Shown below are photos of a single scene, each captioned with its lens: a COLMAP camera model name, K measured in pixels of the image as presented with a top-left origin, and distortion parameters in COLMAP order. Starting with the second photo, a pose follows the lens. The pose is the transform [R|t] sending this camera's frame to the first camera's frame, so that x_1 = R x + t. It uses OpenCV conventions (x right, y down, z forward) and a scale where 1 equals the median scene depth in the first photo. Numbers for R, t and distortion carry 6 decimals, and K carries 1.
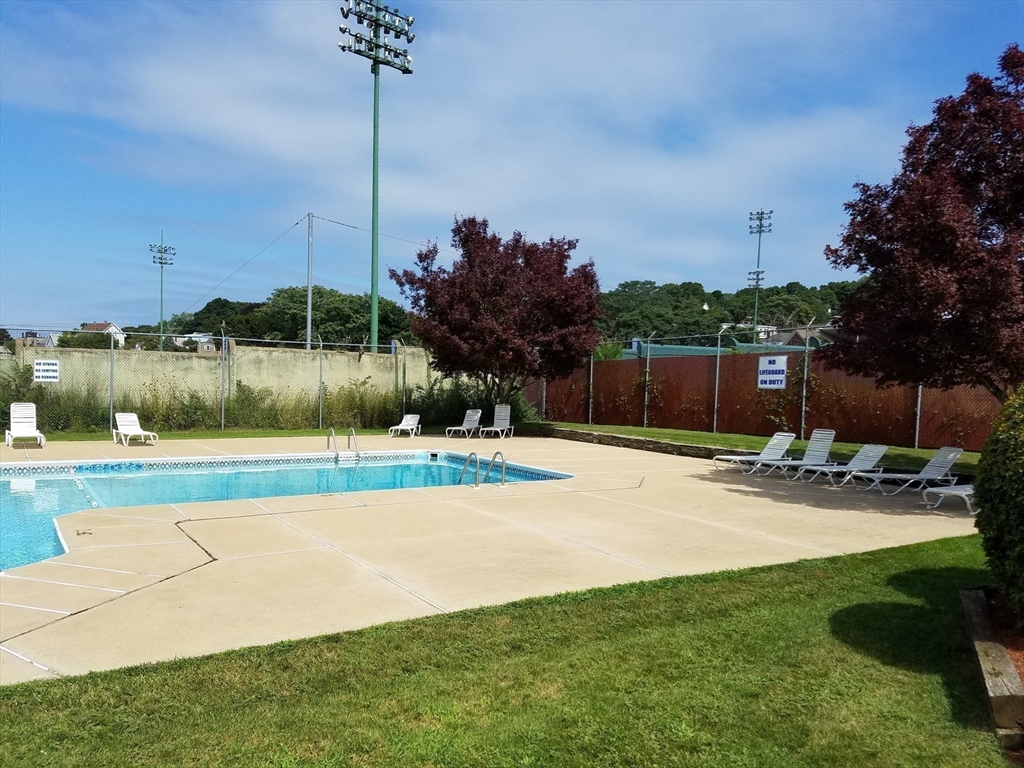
lens RADIAL K [[781.9, 0, 425.5], [0, 781.9, 404.8], [0, 0, 1]] dist [-0.005664, -0.123677]
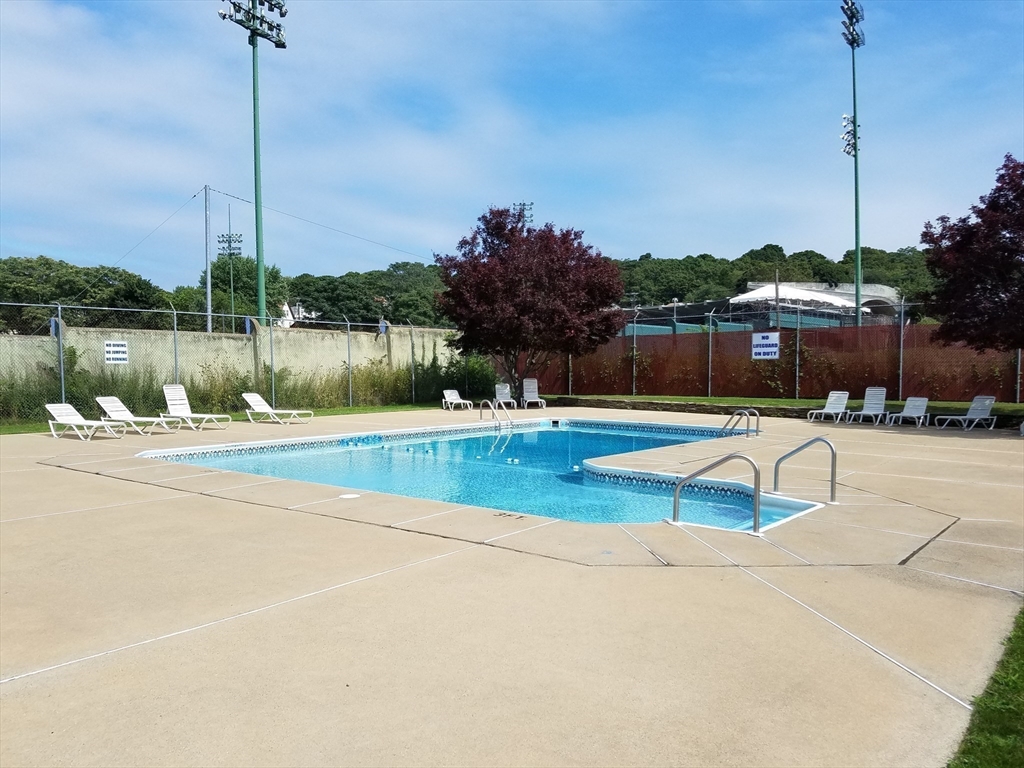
lens RADIAL K [[781.9, 0, 515.0], [0, 781.9, 379.9], [0, 0, 1]] dist [-0.005664, -0.123677]
pose [[0.941012, -0.025085, 0.337441, -0.345526], [0.027252, 0.999627, -0.001684, 0.003524], [-0.337273, 0.010781, 0.941345, -0.033809]]
